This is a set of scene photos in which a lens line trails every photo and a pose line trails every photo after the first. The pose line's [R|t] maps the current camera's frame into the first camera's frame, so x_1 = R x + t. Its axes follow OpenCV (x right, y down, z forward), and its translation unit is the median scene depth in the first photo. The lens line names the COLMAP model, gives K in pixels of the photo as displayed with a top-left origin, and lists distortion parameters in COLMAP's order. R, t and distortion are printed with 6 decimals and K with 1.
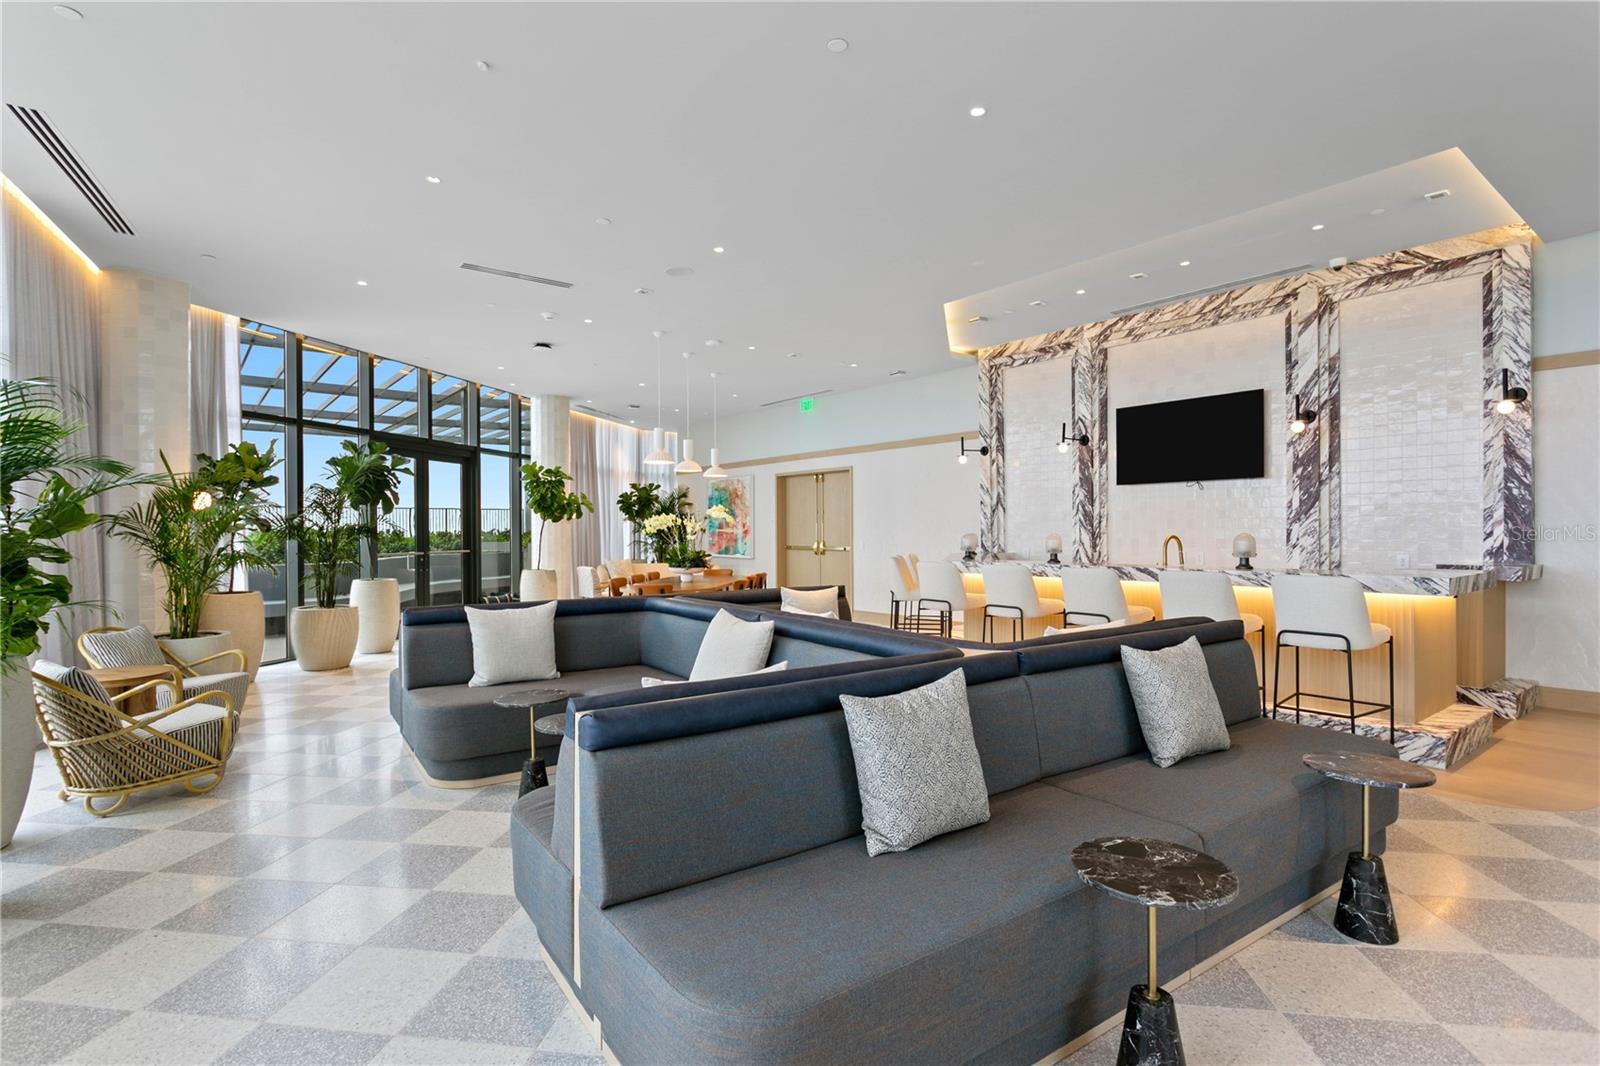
lens RADIAL K [[832.0, 0, 798.9], [0, 832.0, 531.8], [0, 0, 1]] dist [0.001401, 0.000377]
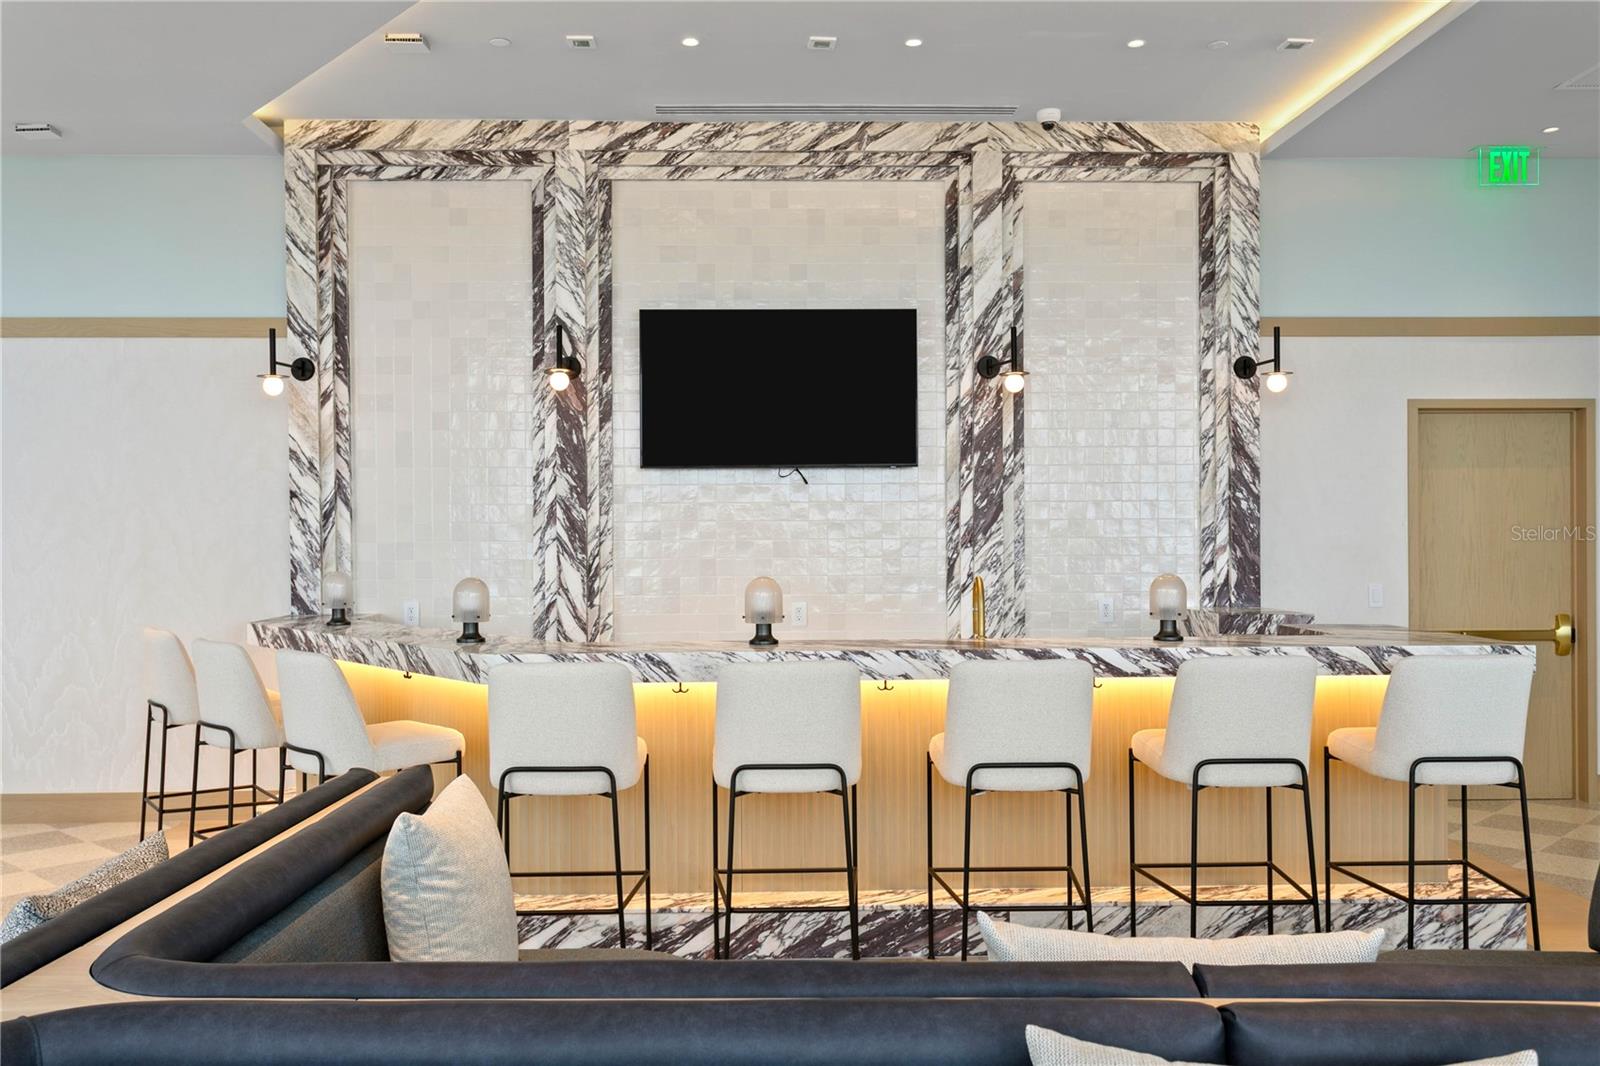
lens RADIAL K [[1367.4, 0, 800.5], [0, 1367.4, 537.7], [0, 0, 1]] dist [0.002138, 0.009949]
pose [[0.578062, -0.000087, 0.815993, -0.246656], [0.001583, 0.999998, -0.001014, -0.016625], [-0.815991, 0.001878, 0.578061, 0.537267]]
